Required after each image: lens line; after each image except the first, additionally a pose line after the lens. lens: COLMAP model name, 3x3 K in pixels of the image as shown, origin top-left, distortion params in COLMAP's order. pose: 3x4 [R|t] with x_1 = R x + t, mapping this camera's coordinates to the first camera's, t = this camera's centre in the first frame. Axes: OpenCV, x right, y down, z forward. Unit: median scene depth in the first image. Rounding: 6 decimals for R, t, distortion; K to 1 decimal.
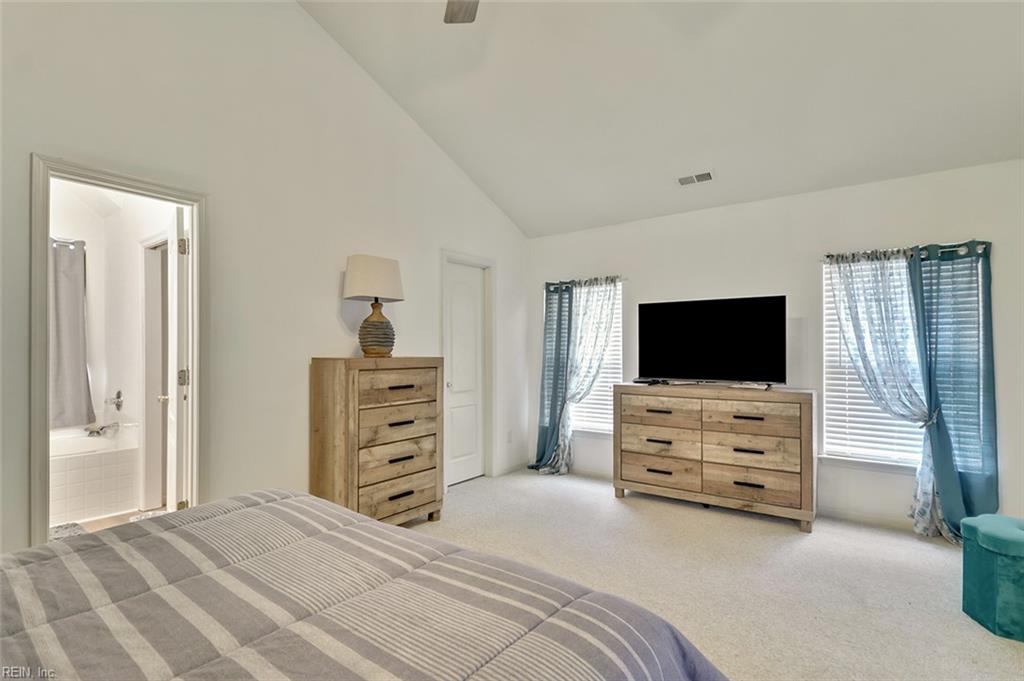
lens RADIAL K [[492.7, 0, 510.0], [0, 492.7, 348.6], [0, 0, 1]] dist [-0.001698, -0.000148]
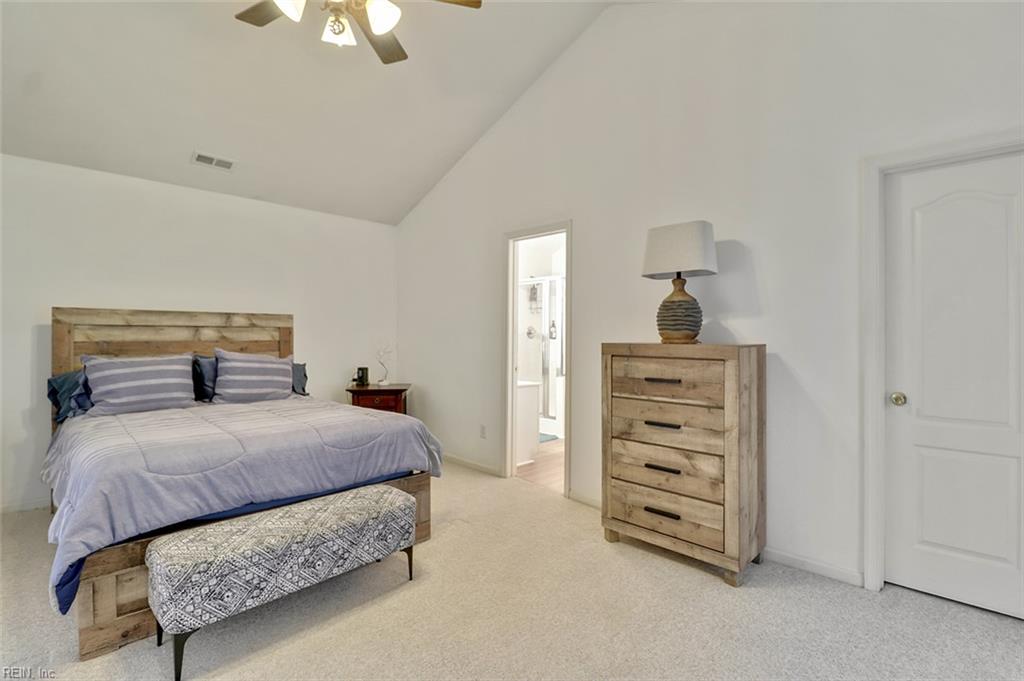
lens RADIAL K [[472.8, 0, 512.3], [0, 472.8, 336.8], [0, 0, 1]] dist [0.000797, -0.000347]
pose [[-0.131557, 0.000574, -0.991308, 0.583410], [-0.003032, 0.999995, 0.000981, 0.006292], [0.991304, 0.003135, -0.131555, 0.850608]]
